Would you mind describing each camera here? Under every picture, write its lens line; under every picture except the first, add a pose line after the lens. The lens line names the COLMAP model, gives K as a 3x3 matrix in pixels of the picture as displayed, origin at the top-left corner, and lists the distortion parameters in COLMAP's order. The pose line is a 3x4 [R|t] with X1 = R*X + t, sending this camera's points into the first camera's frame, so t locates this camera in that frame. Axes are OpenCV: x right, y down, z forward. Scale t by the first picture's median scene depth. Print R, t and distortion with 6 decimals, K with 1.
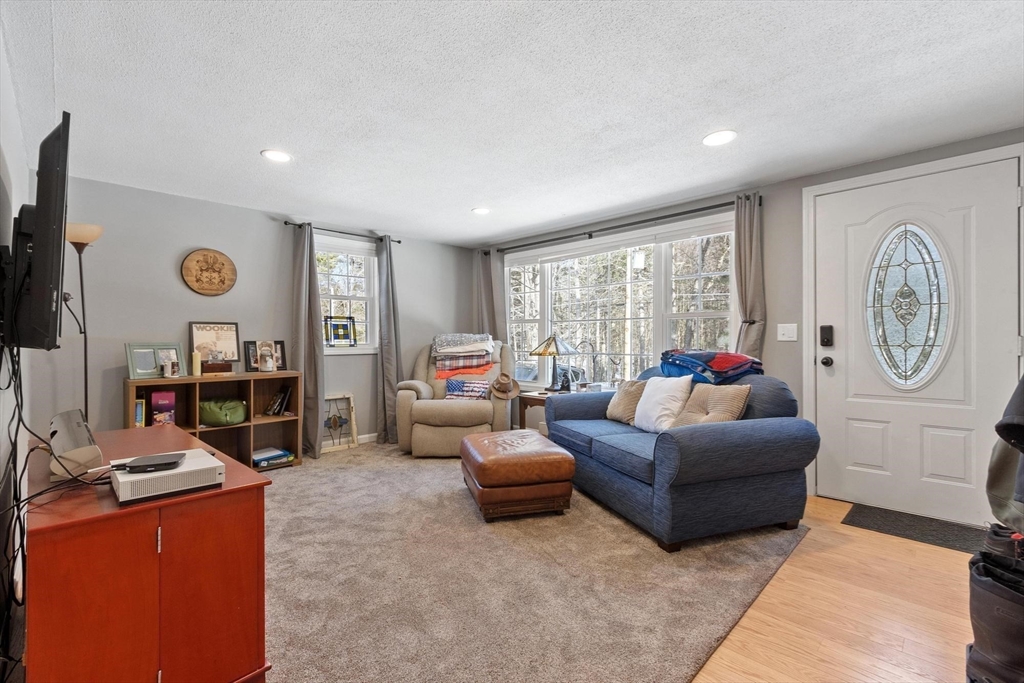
lens RADIAL K [[455.0, 0, 520.0], [0, 455.0, 340.1], [0, 0, 1]] dist [-0.001024, 0.000565]
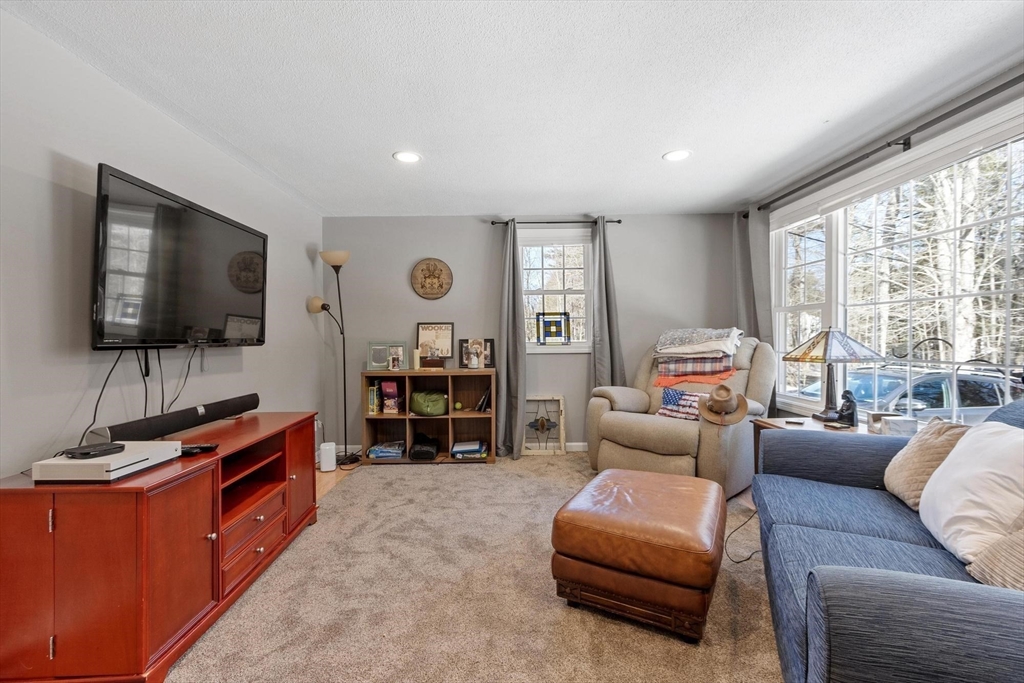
lens RADIAL K [[455.0, 0, 509.1], [0, 455.0, 345.2], [0, 0, 1]] dist [-0.001024, 0.000565]
pose [[0.700794, 0.007793, -0.713321, 0.235306], [0.005744, 0.999846, 0.016567, -0.001042], [0.713340, -0.015708, 0.700642, 0.308331]]
